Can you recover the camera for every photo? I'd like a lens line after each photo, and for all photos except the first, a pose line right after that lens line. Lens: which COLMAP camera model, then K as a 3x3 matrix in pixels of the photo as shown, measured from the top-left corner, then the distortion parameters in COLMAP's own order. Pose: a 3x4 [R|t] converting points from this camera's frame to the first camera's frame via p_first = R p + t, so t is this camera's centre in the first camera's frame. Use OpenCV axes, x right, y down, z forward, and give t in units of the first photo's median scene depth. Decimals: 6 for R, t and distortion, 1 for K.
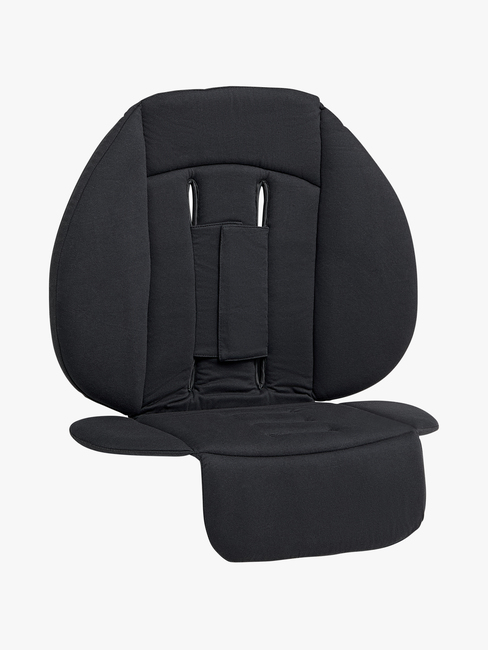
lens RADIAL K [[2036.7, 0, 243.7], [0, 2036.7, 324.9], [0, 0, 1]] dist [-0.318995, 0.000000]
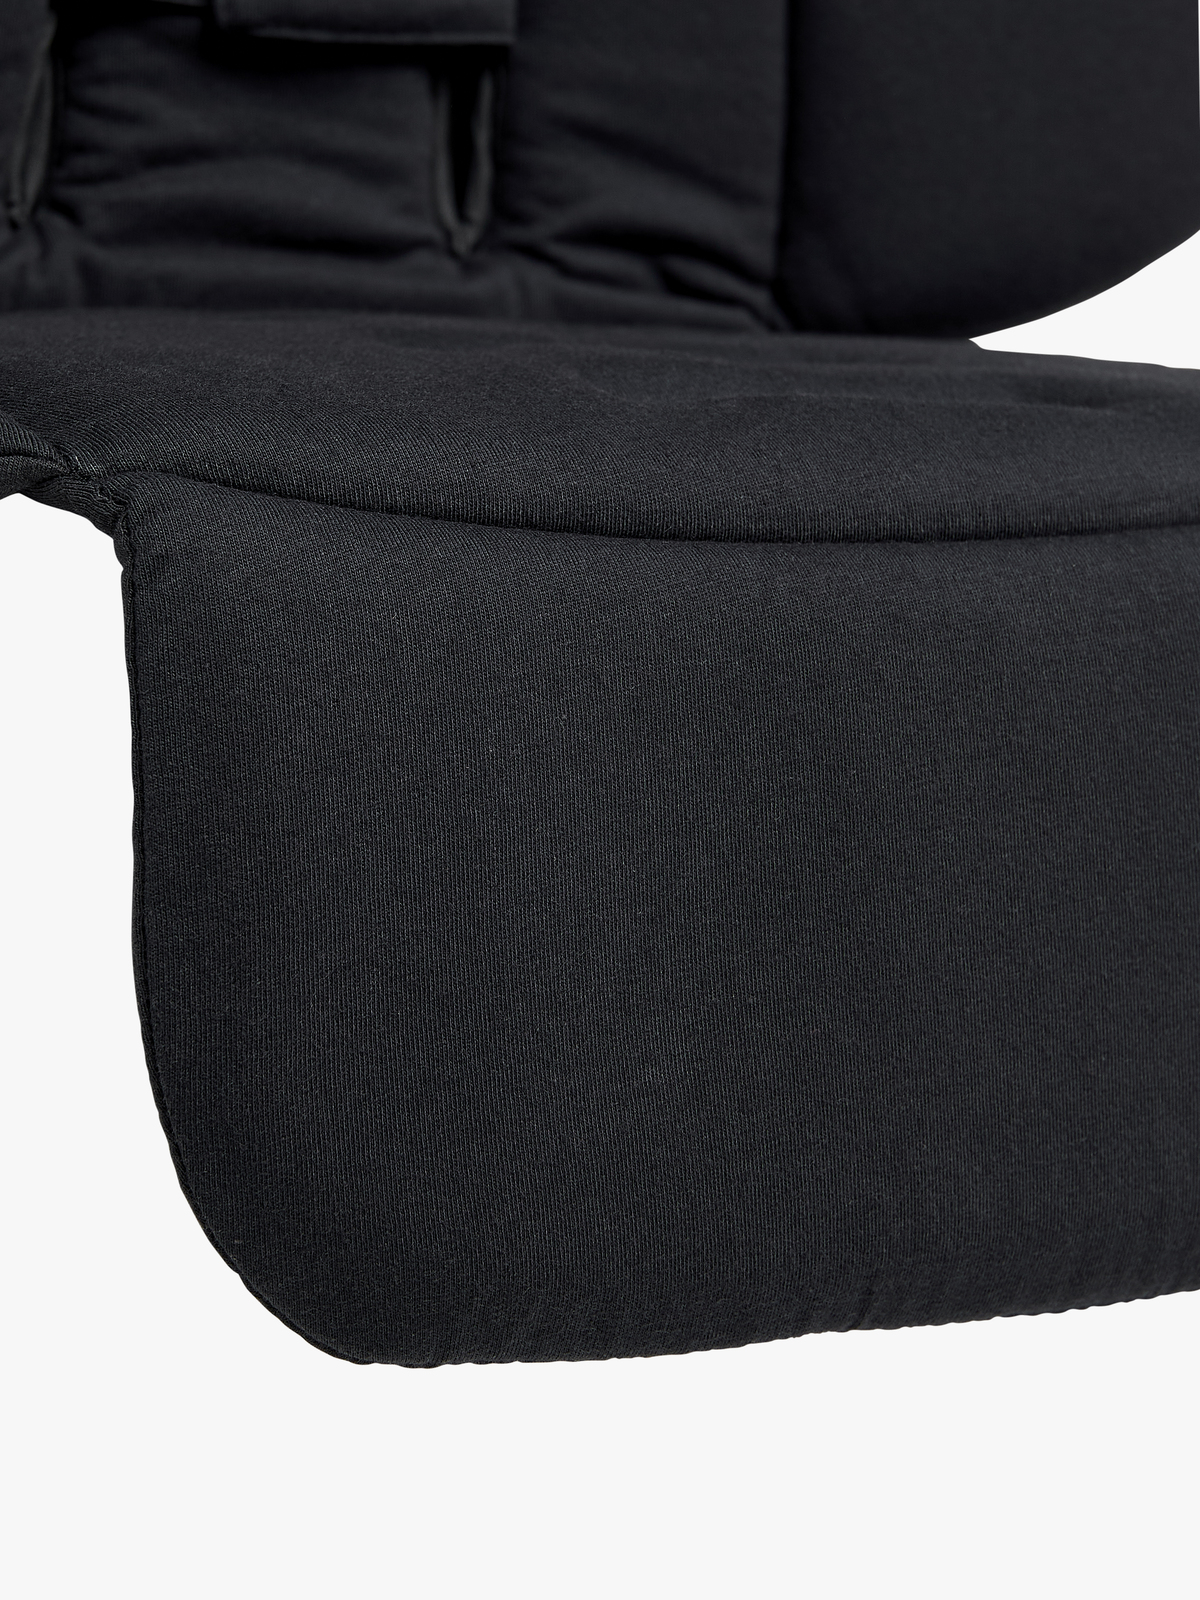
lens RADIAL K [[5013.5, 0, 599.8], [0, 5013.5, 800.8], [0, 0, 1]] dist [-0.318995, 0.000000]
pose [[0.994826, 0.009917, 0.101110, -0.020367], [-0.011104, 0.999876, 0.011177, 0.070989], [-0.100986, -0.012242, 0.994812, 0.625672]]
